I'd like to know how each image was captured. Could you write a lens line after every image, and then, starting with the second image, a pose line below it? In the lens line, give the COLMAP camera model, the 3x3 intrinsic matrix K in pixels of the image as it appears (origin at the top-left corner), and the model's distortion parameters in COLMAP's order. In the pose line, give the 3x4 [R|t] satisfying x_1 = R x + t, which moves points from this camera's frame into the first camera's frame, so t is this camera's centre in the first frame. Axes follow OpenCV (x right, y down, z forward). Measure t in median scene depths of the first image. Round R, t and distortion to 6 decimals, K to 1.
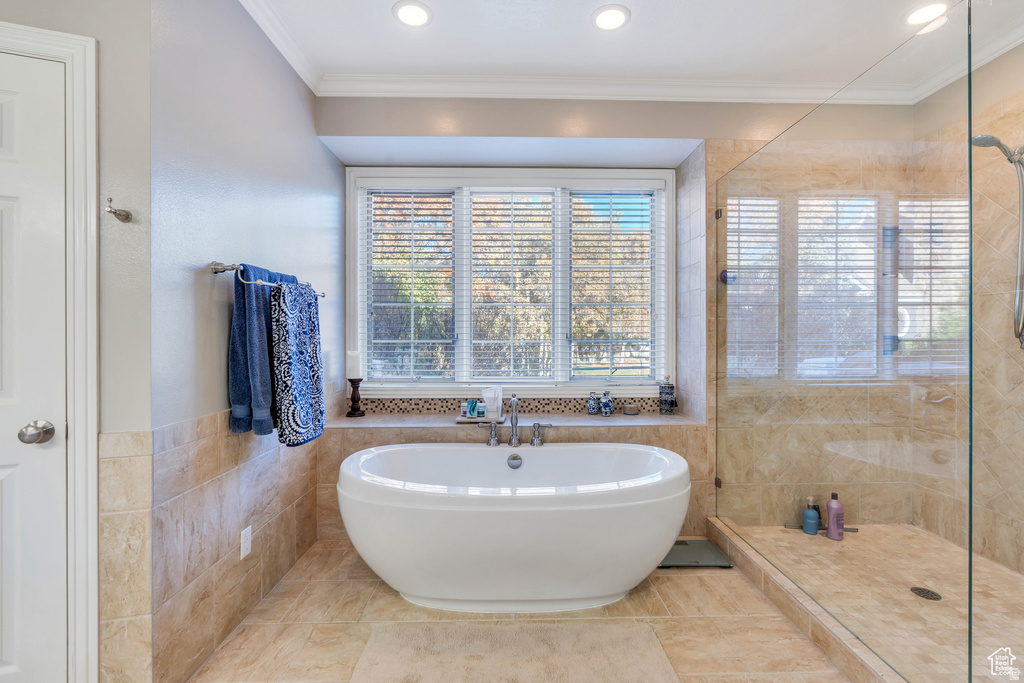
lens RADIAL K [[473.7, 0, 511.5], [0, 473.7, 338.5], [0, 0, 1]] dist [-0.006202, 0.001530]
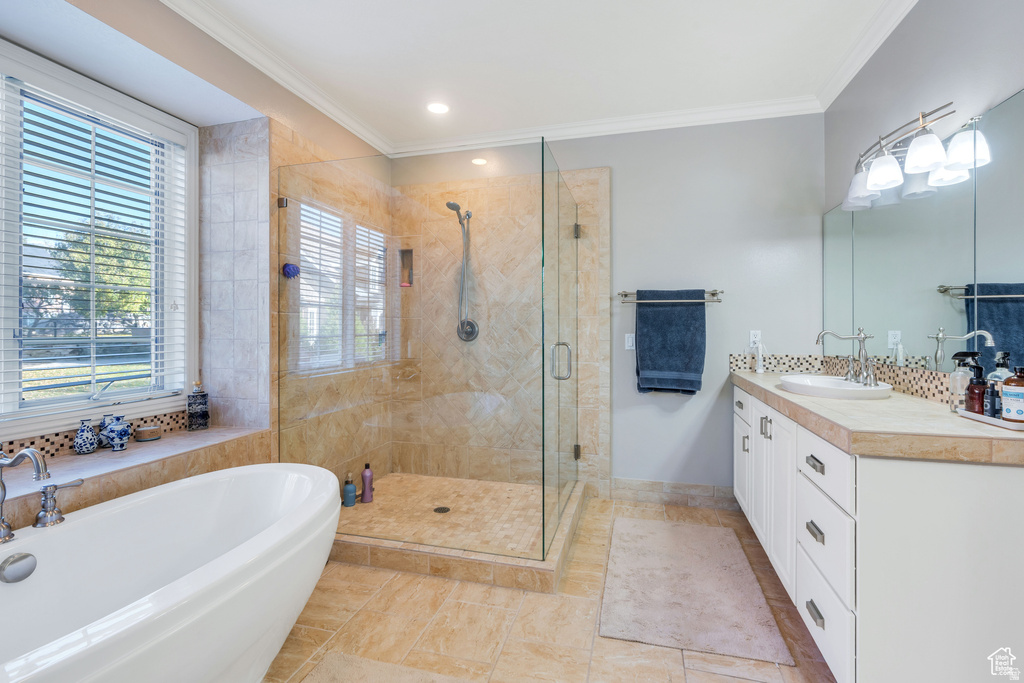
lens RADIAL K [[473.7, 0, 515.3], [0, 473.7, 333.6], [0, 0, 1]] dist [-0.006202, 0.001530]
pose [[0.258726, -0.005758, 0.965934, -0.305438], [0.008937, 0.999954, 0.003567, -0.001561], [-0.965909, 0.007710, 0.258766, 0.267926]]
